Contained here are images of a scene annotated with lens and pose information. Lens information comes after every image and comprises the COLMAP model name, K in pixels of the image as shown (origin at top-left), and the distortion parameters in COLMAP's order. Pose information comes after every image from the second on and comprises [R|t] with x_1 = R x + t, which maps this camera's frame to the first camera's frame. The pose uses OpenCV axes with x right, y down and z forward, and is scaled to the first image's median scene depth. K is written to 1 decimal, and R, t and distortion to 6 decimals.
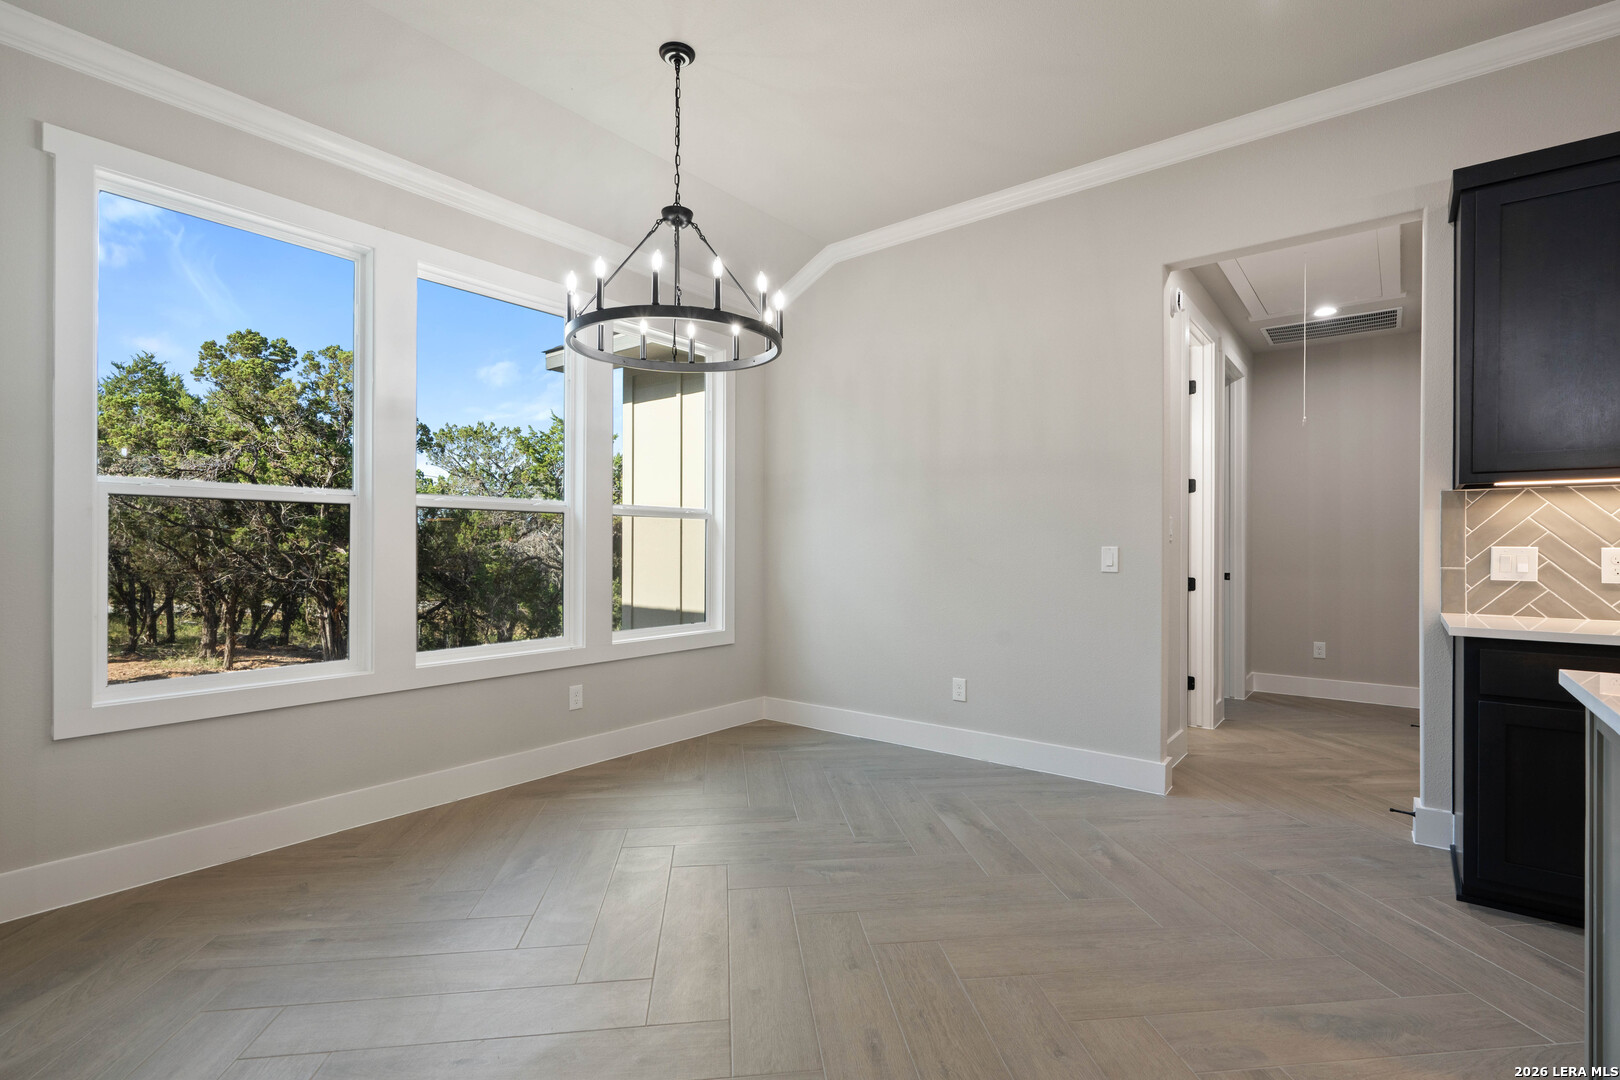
lens RADIAL K [[752.7, 0, 811.7], [0, 752.7, 550.5], [0, 0, 1]] dist [0.000892, 0.000183]
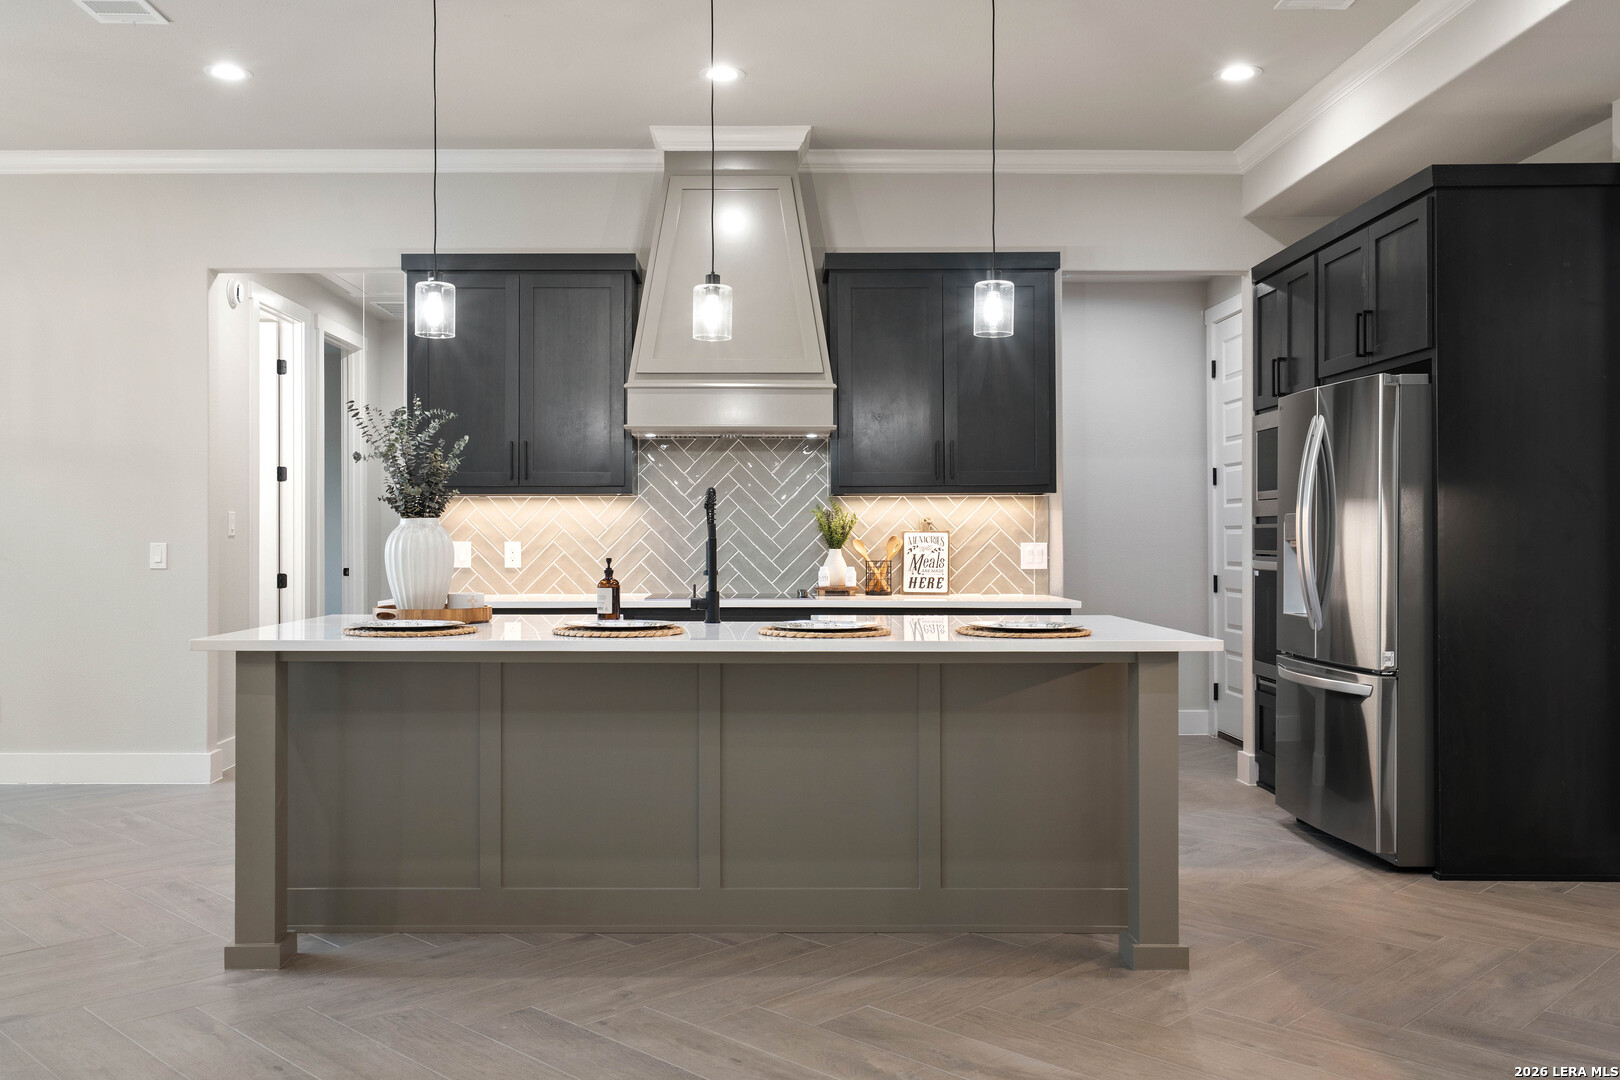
lens RADIAL K [[1367.3, 0, 756.0], [0, 1367.3, 526.2], [0, 0, 1]] dist [0.004608, -0.003922]
pose [[0.790751, -0.002049, 0.612134, -0.076171], [0.007316, 0.999955, -0.006103, -0.009109], [-0.612094, 0.009304, 0.790730, -0.826964]]
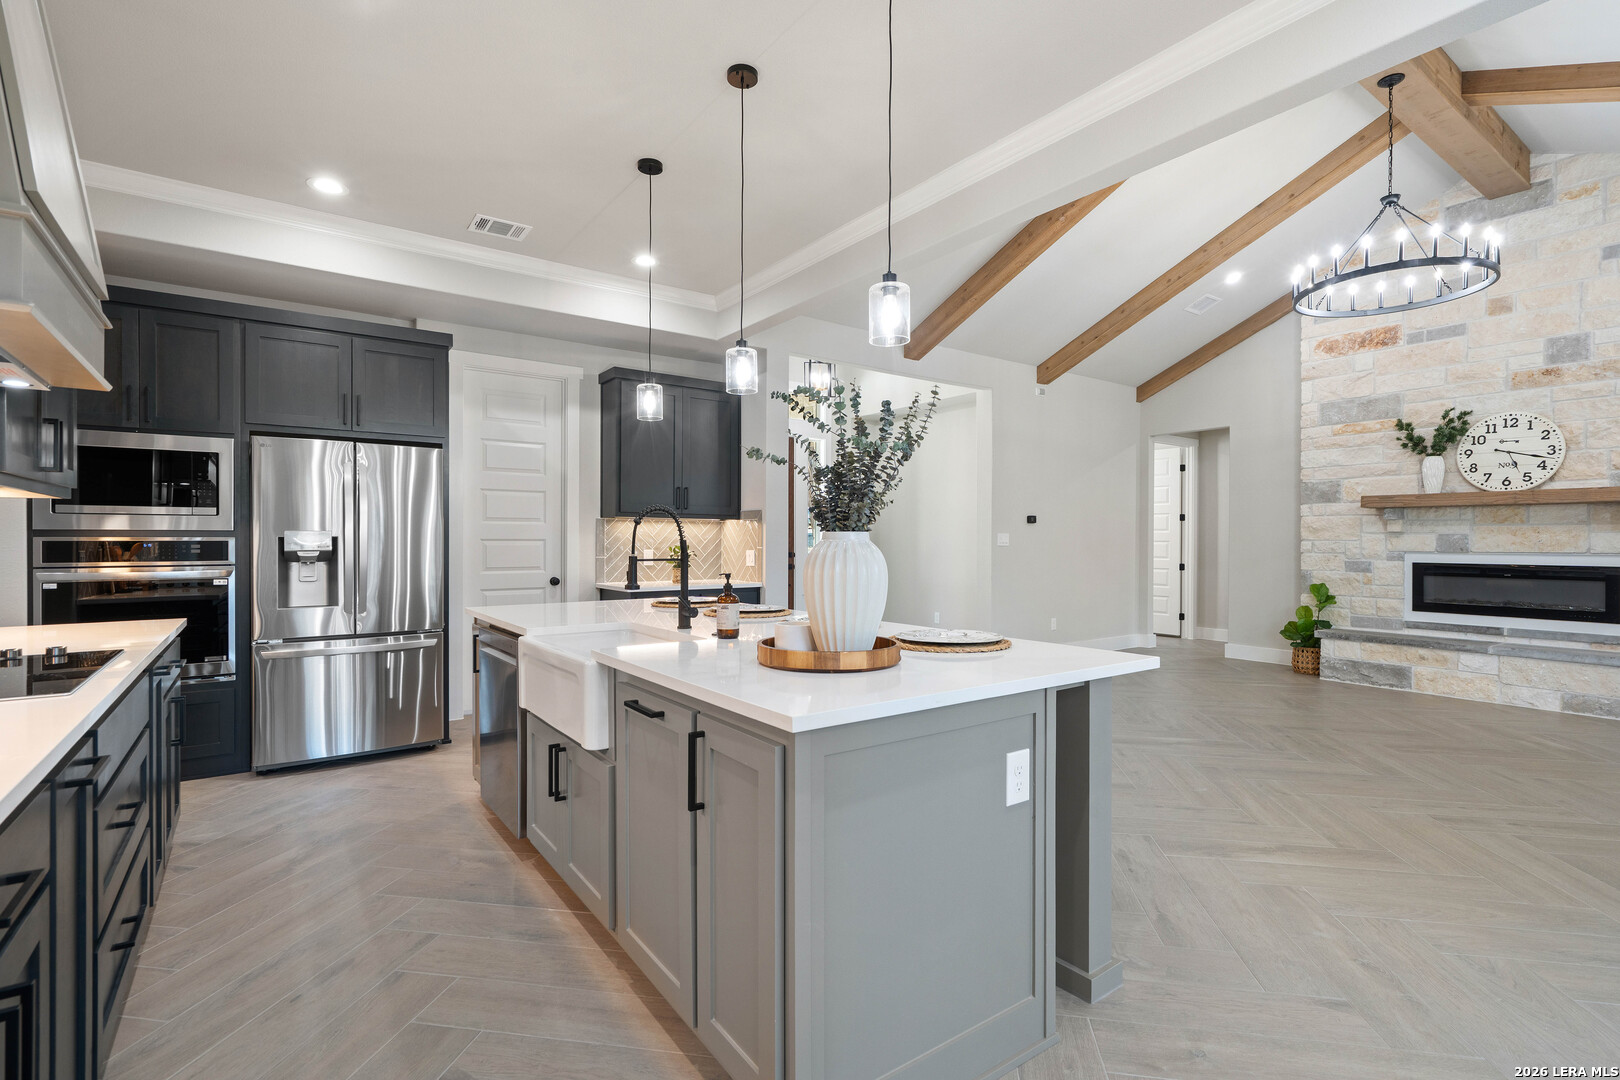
lens RADIAL K [[754.0, 0, 812.3], [0, 754.0, 541.9], [0, 0, 1]] dist [0.001124, 0.000446]
pose [[-0.960677, -0.007151, 0.277577, 0.275178], [-0.005058, 0.999953, 0.008254, -0.022776], [-0.277623, 0.006525, -0.960668, 0.699728]]
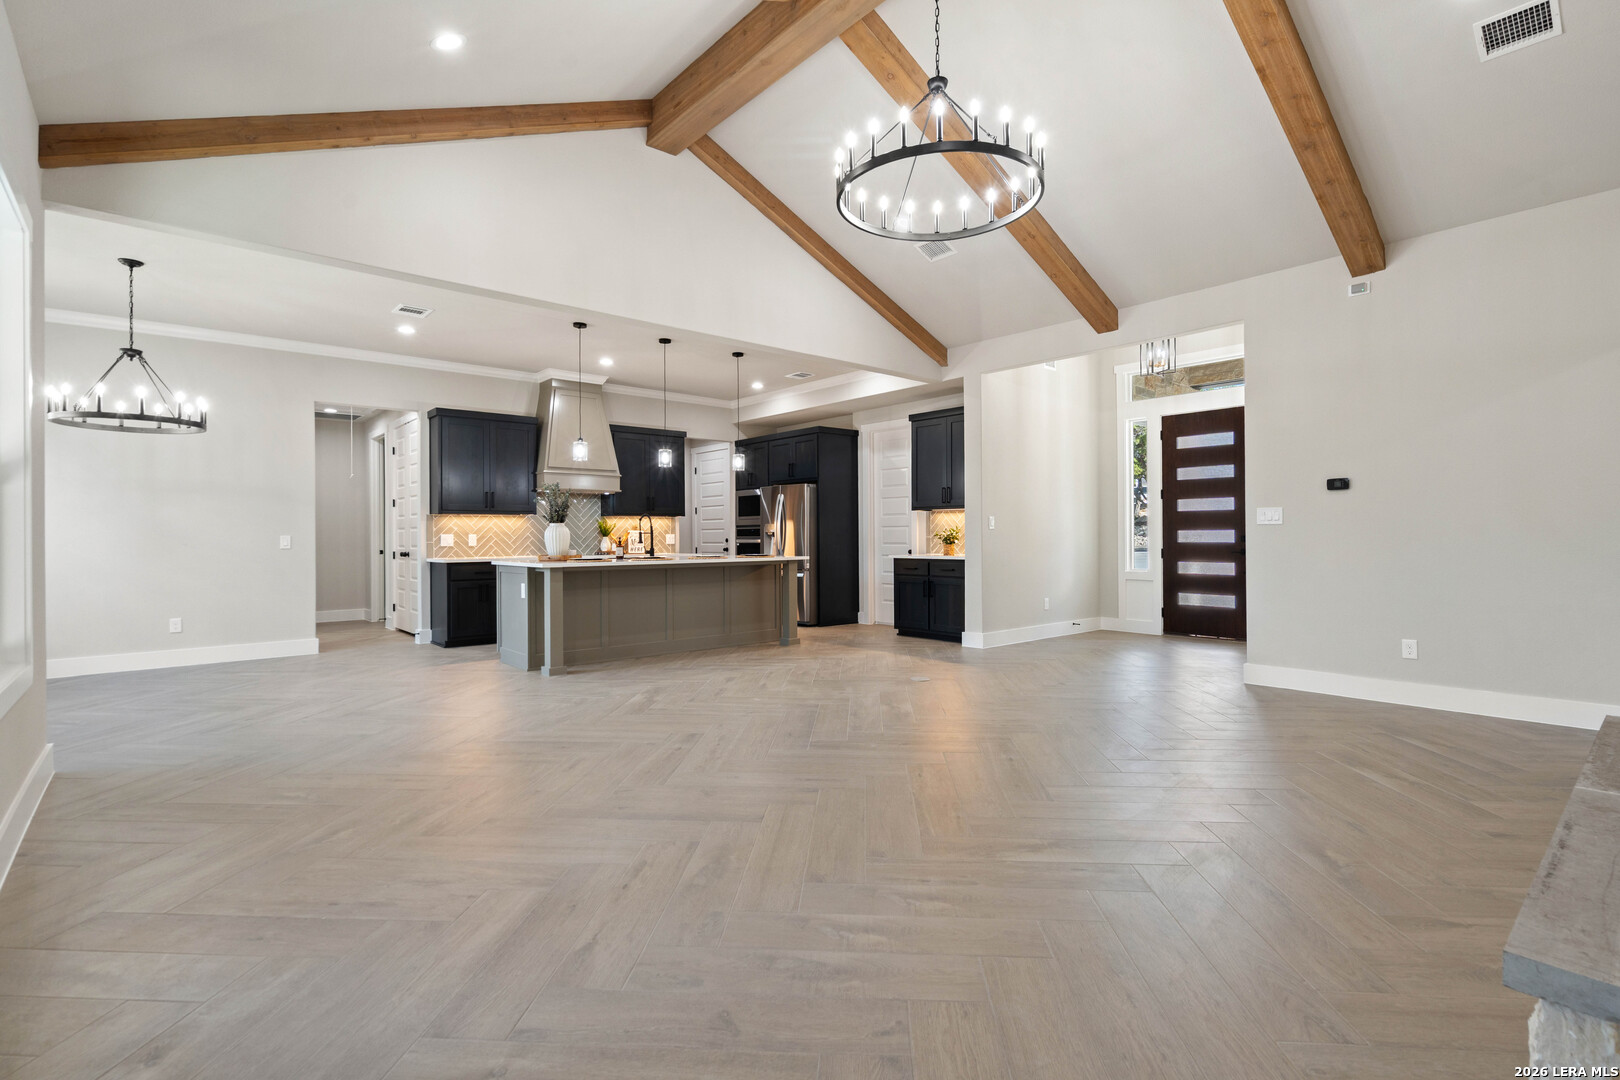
lens RADIAL K [[755.9, 0, 813.5], [0, 755.9, 533.7], [0, 0, 1]] dist [0.000775, 0.000306]
pose [[0.187759, -0.002670, 0.982211, -1.185035], [0.012680, 0.999920, 0.000294, 0.006267], [-0.982133, 0.012400, 0.187778, -0.670304]]
